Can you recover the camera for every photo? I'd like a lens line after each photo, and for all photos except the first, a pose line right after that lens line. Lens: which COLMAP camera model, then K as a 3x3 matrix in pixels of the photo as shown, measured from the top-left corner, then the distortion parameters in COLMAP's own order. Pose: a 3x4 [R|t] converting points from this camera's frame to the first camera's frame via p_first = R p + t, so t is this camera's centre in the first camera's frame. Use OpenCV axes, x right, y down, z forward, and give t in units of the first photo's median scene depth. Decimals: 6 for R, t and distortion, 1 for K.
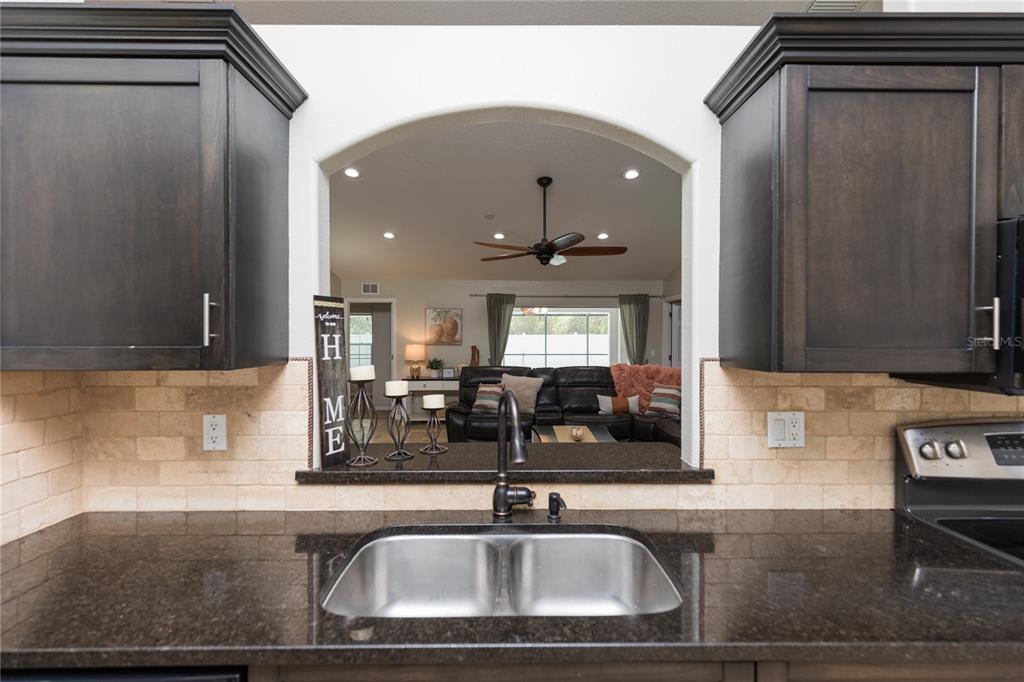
lens RADIAL K [[455.3, 0, 512.0], [0, 455.3, 341.0], [0, 0, 1]] dist [-0.000714, -0.000118]
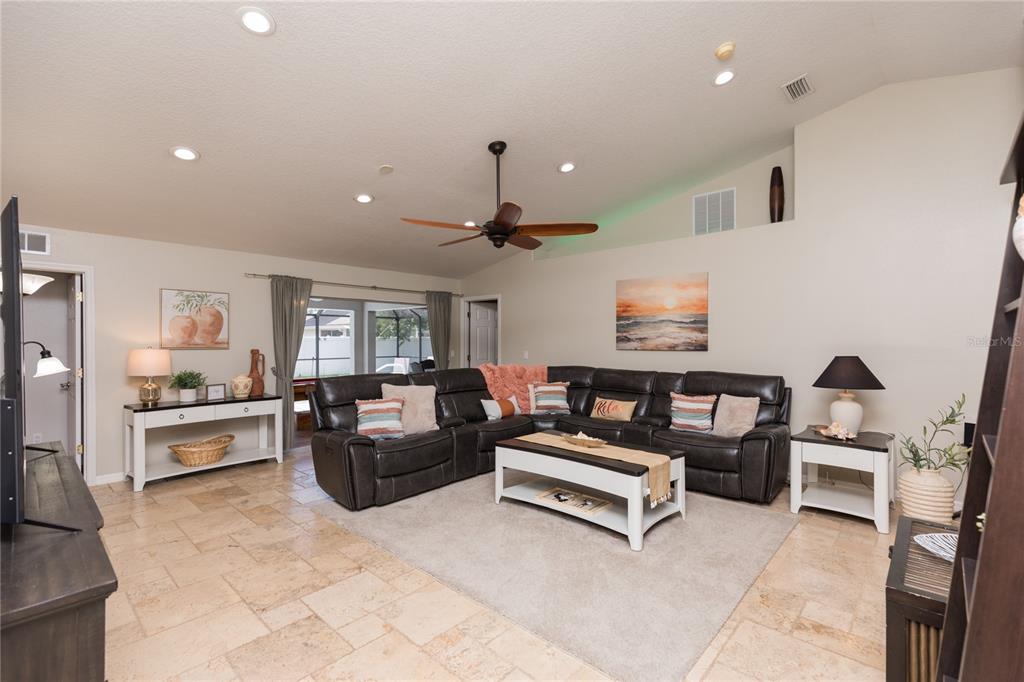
lens RADIAL K [[459.2, 0, 512.0], [0, 459.2, 341.0], [0, 0, 1]] dist [0.002164, 0.000398]
pose [[0.686249, -0.006297, 0.727340, -1.735198], [0.011508, 0.999931, -0.002200, 0.022298], [-0.727276, 0.009880, 0.686274, 1.345546]]
